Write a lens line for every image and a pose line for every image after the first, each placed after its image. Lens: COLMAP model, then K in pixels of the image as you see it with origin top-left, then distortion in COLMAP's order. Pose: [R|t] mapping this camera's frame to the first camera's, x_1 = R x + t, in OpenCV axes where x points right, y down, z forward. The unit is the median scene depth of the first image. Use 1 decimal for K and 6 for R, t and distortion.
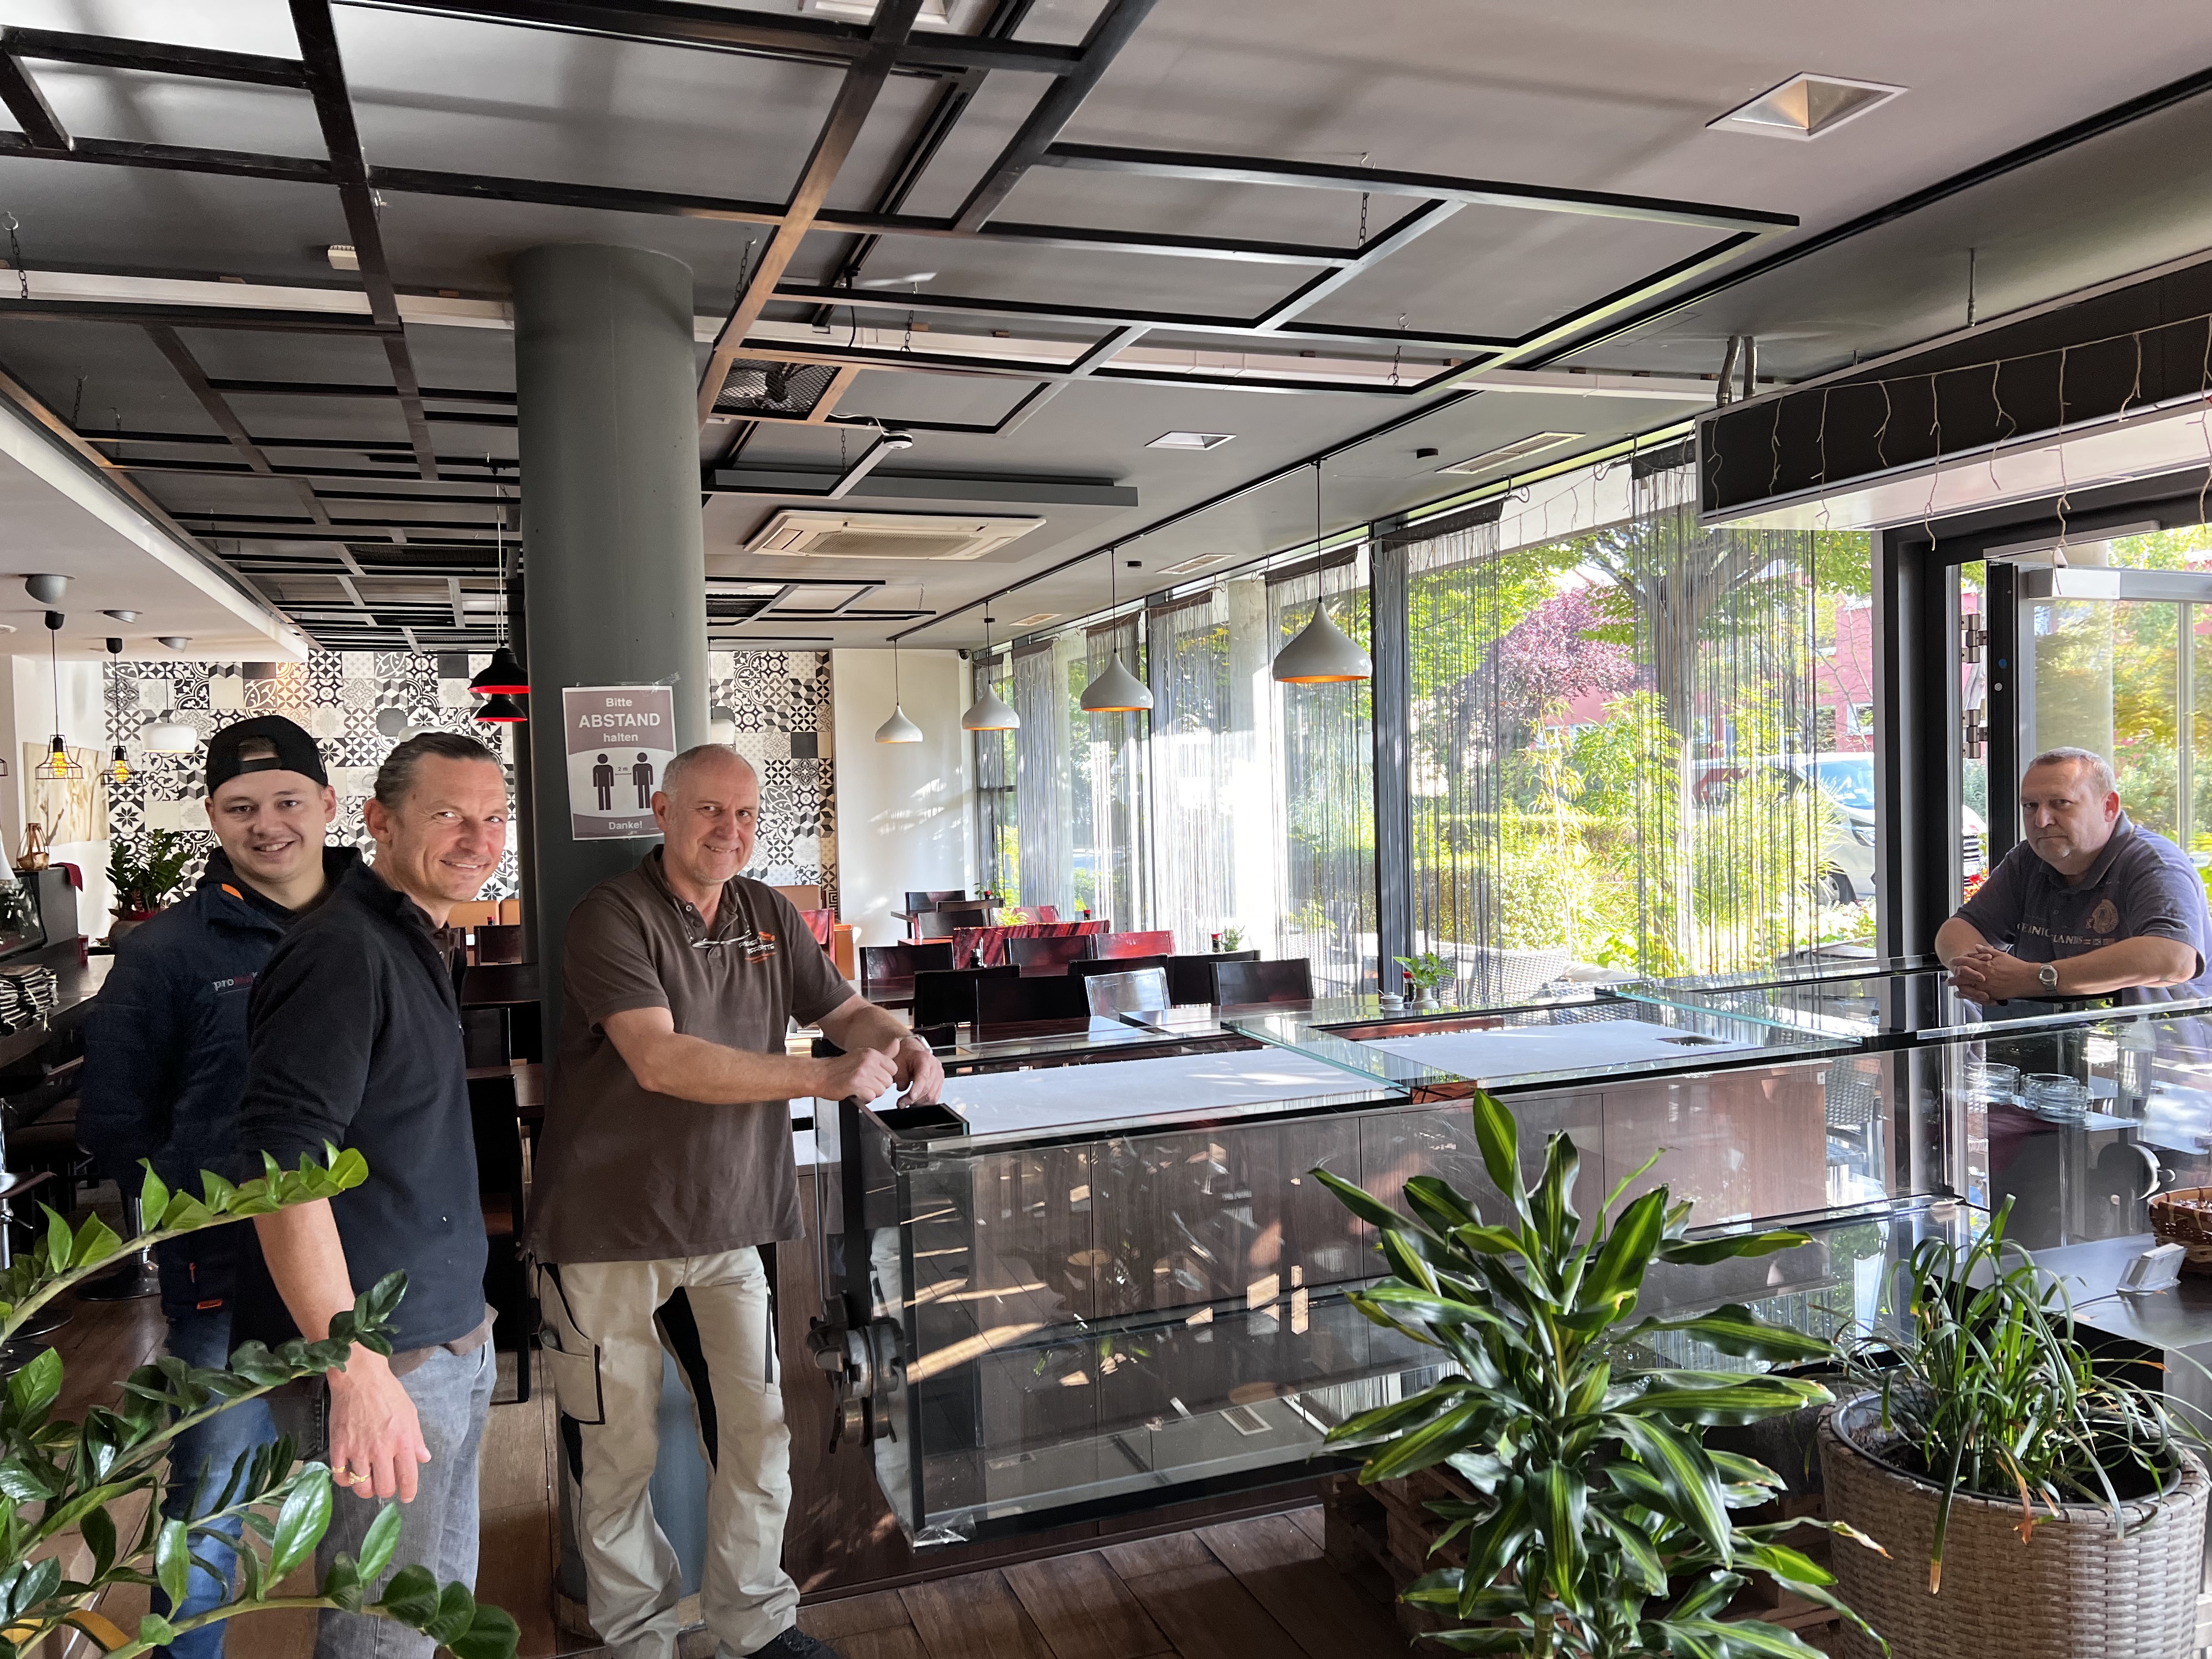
lens RADIAL K [[1658.7, 0, 1111.6], [0, 1658.7, 834.3], [0, 0, 1]] dist [0.073122, -0.074732]
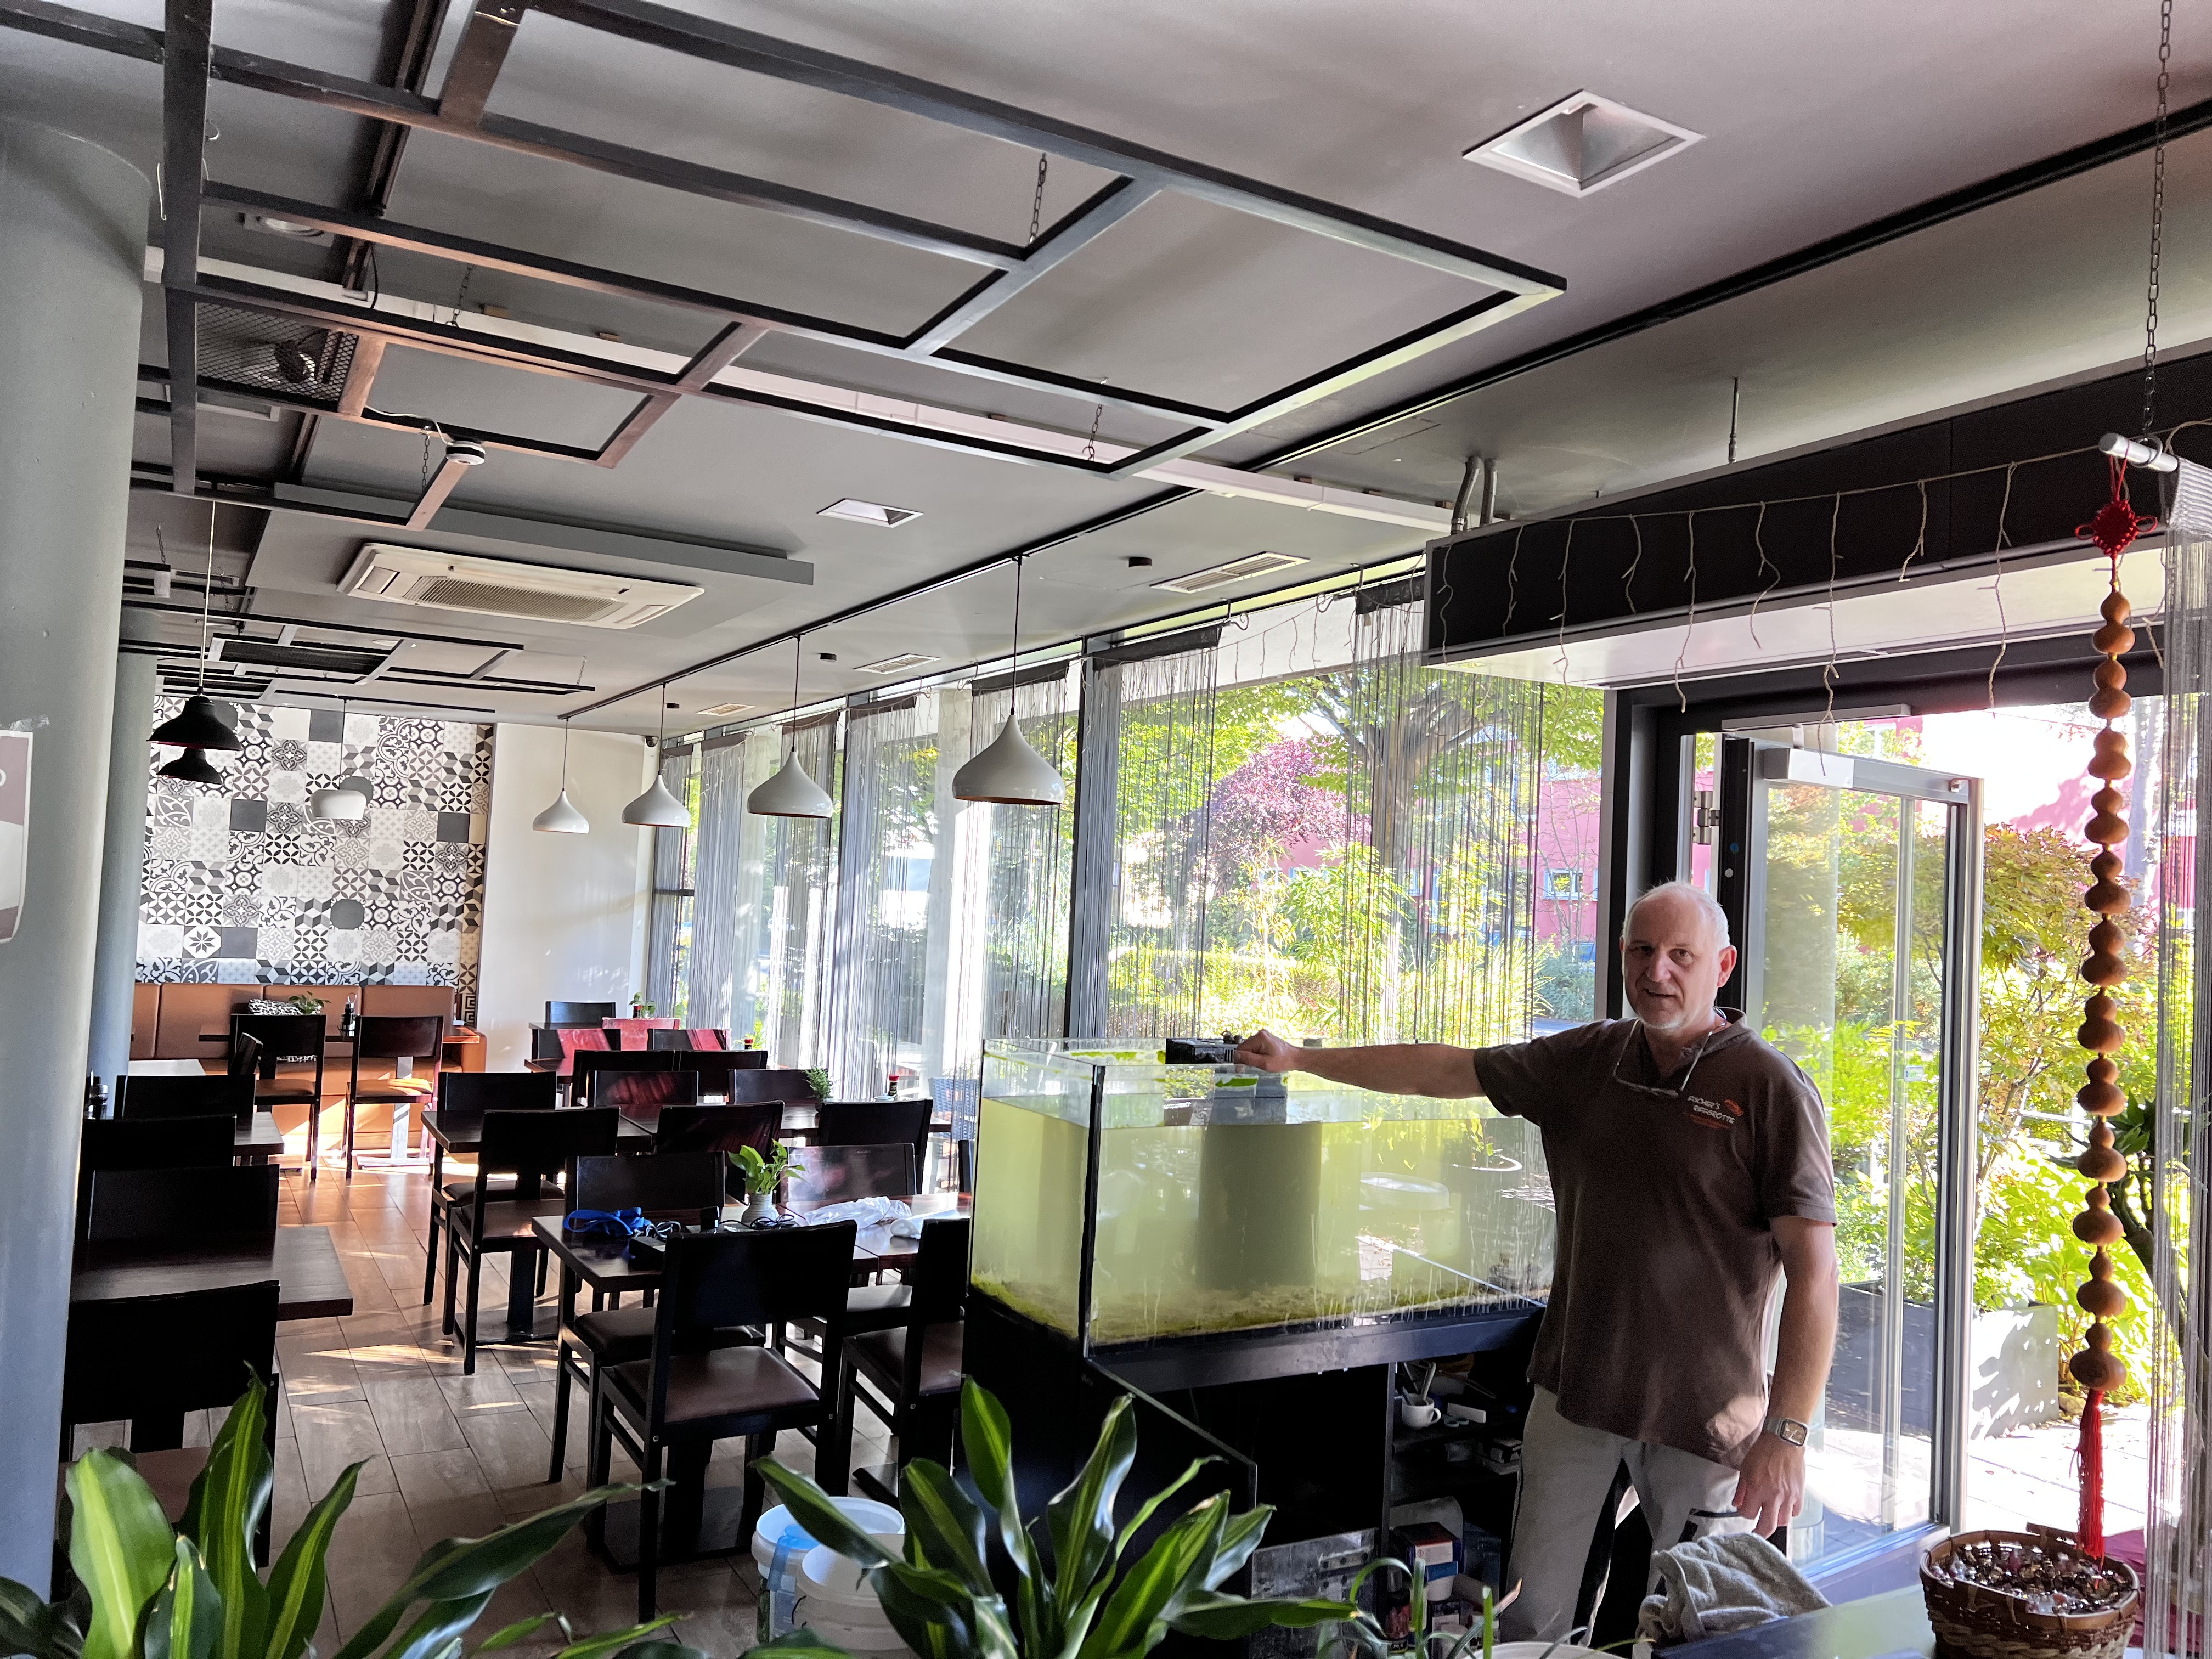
lens RADIAL K [[1655.1, 0, 1126.7], [0, 1655.1, 823.2], [0, 0, 1]] dist [0.110145, -0.190442]
pose [[0.982681, 0.081186, 0.166575, 0.036004], [-0.068045, 0.994212, -0.083142, -0.011113], [-0.172360, 0.070368, 0.982517, 0.107945]]
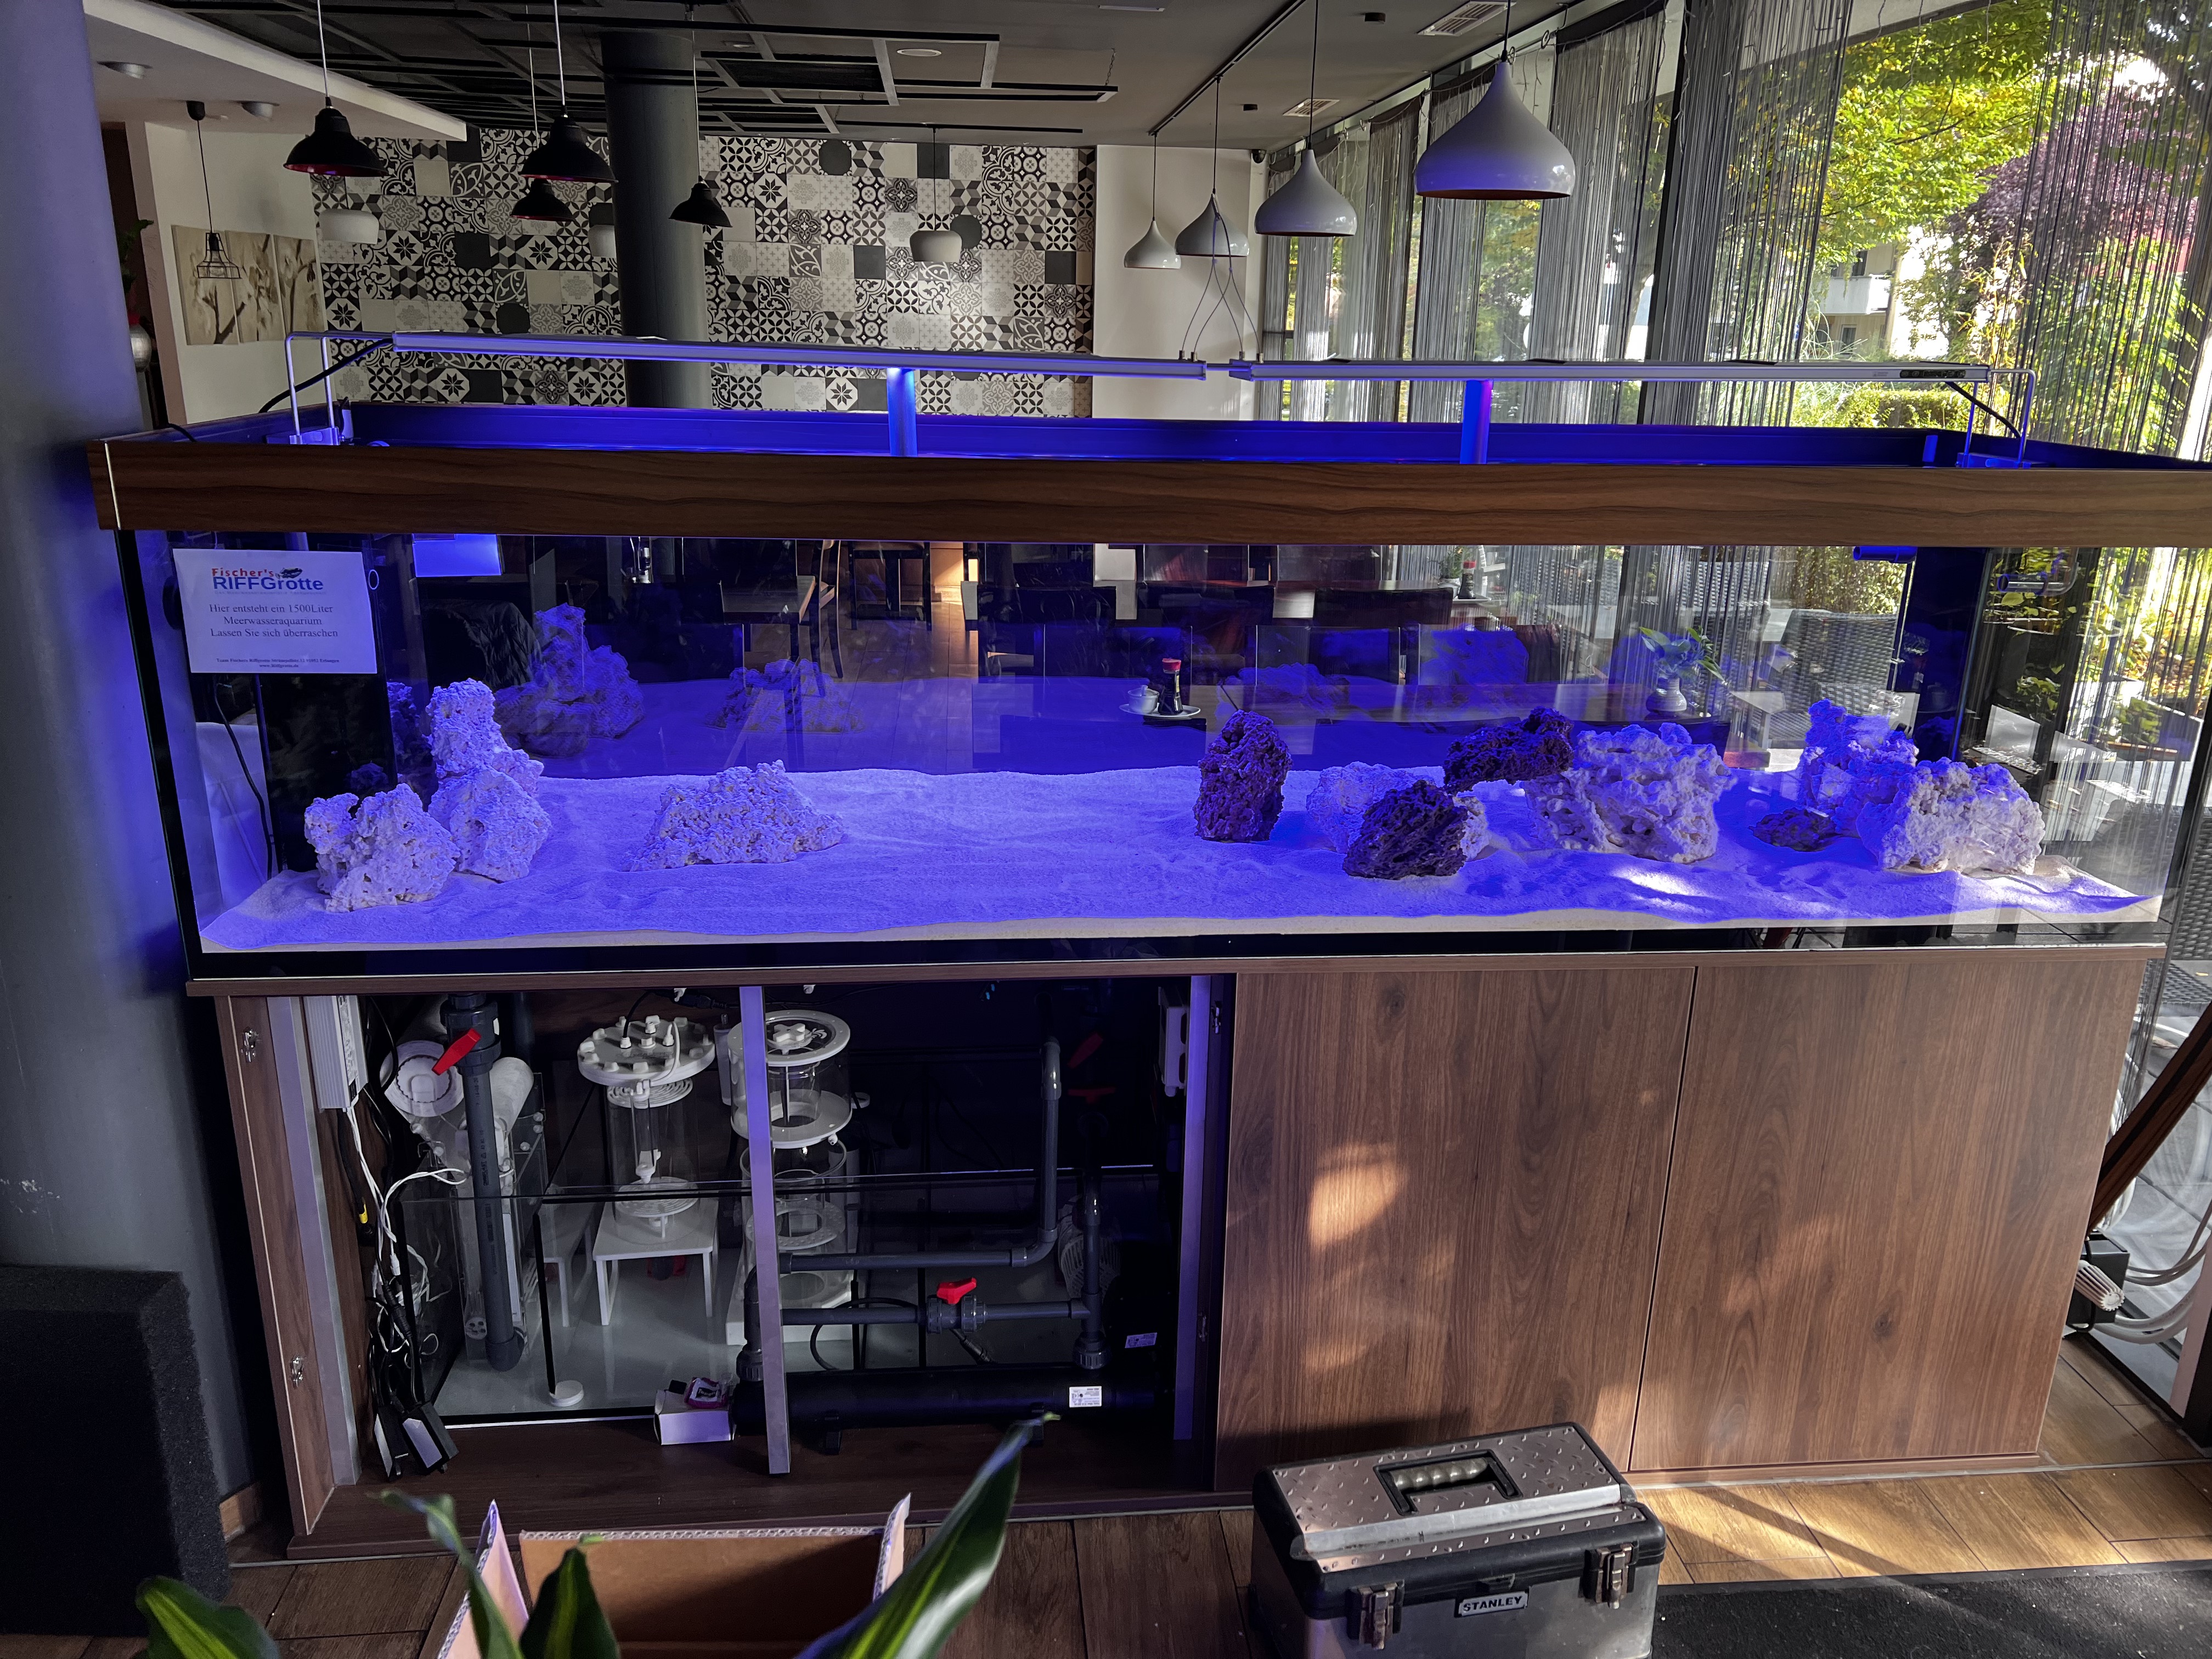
lens RADIAL K [[1683.0, 0, 1122.8], [0, 1683.0, 833.1], [0, 0, 1]] dist [0.026472, -0.002958]
pose [[0.967819, 0.118890, -0.221792, 0.131732], [-0.055830, 0.960838, 0.271427, -0.022749], [0.245376, -0.250310, 0.936555, 0.247226]]
